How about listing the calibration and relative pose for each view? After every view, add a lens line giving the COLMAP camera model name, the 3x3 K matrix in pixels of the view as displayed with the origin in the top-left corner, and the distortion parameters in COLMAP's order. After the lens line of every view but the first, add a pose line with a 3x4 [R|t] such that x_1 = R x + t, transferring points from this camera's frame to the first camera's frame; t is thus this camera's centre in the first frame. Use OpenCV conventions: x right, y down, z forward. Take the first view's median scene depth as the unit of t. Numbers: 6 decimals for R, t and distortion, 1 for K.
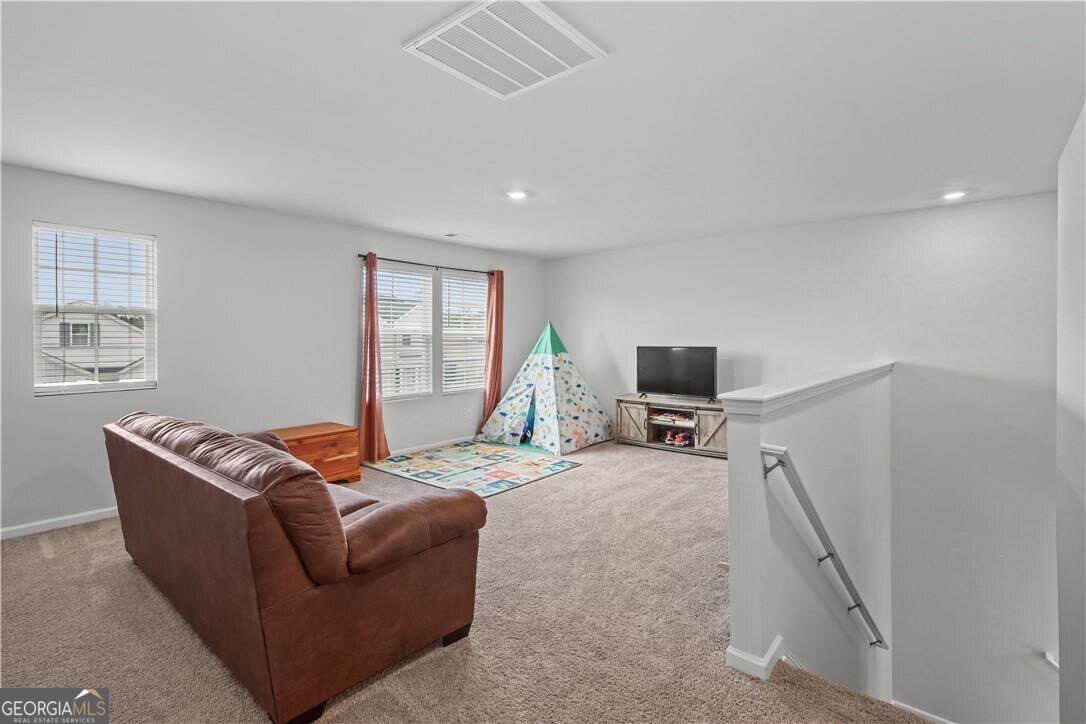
lens RADIAL K [[514.8, 0, 549.0], [0, 514.8, 342.2], [0, 0, 1]] dist [0.001114, -0.000332]
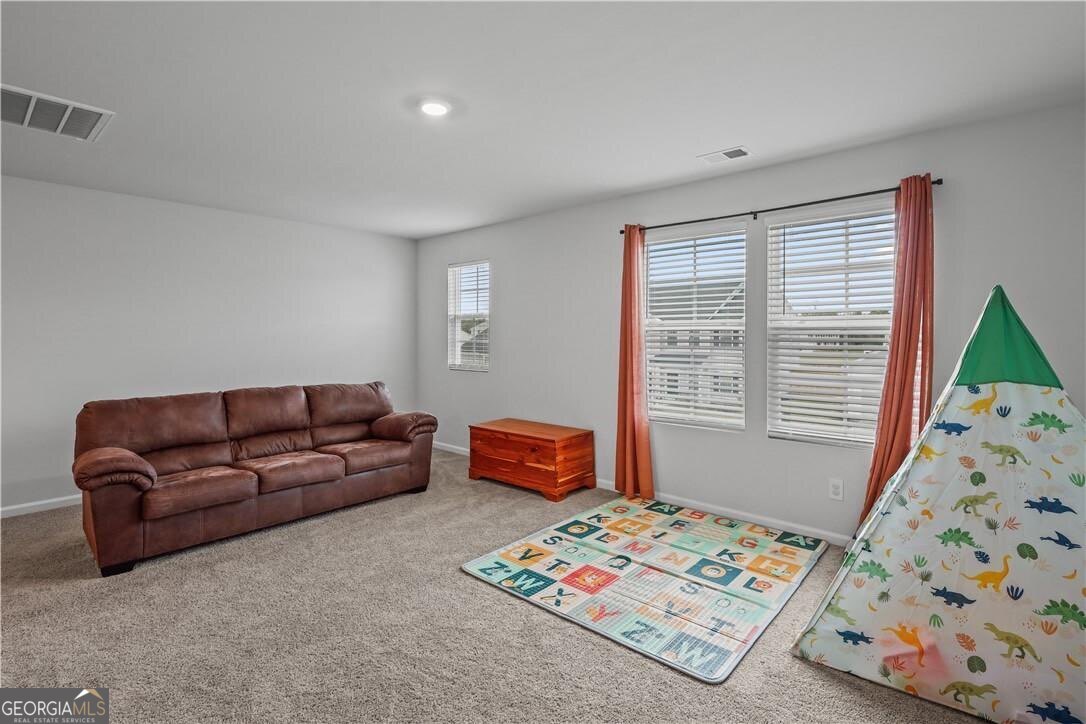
lens RADIAL K [[514.8, 0, 549.0], [0, 514.8, 342.2], [0, 0, 1]] dist [0.001114, -0.000332]
pose [[-0.042233, 0.016441, -0.998973, 0.378527], [-0.006844, 0.999836, 0.016745, -0.008451], [0.999084, 0.007544, -0.042113, 0.798309]]
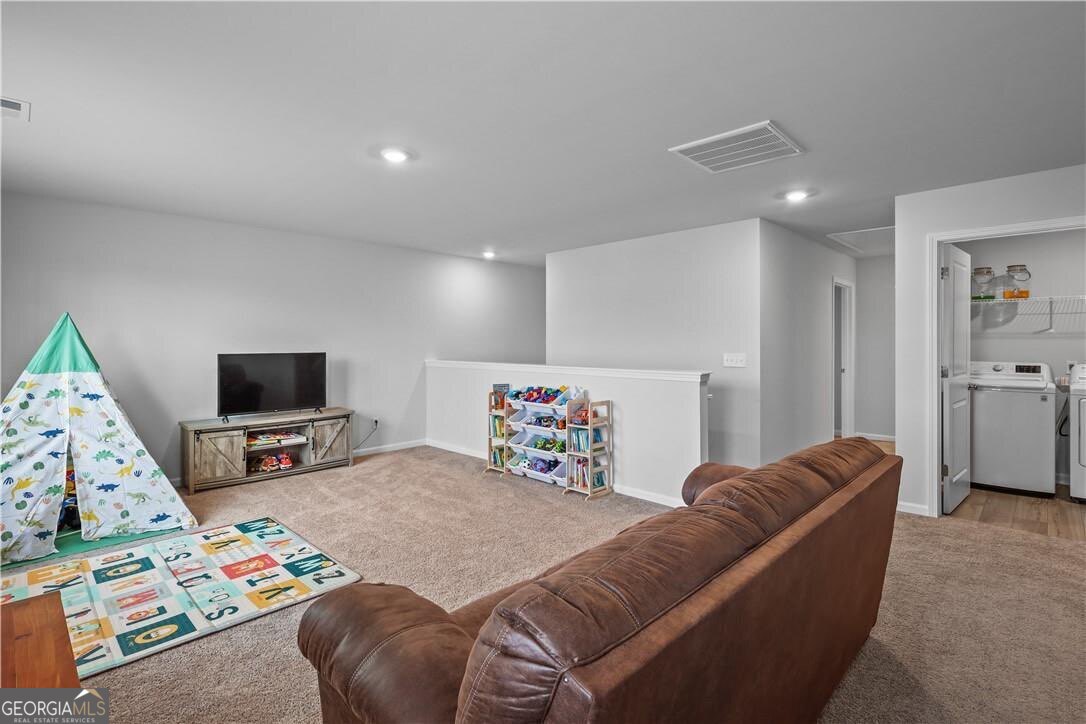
lens RADIAL K [[496.8, 0, 547.3], [0, 496.8, 342.3], [0, 0, 1]] dist [0.001090, -0.000017]
pose [[0.086999, 0.003137, 0.996203, -0.533128], [0.008411, 0.999957, -0.003884, -0.002960], [-0.996173, 0.008717, 0.086969, 0.486186]]
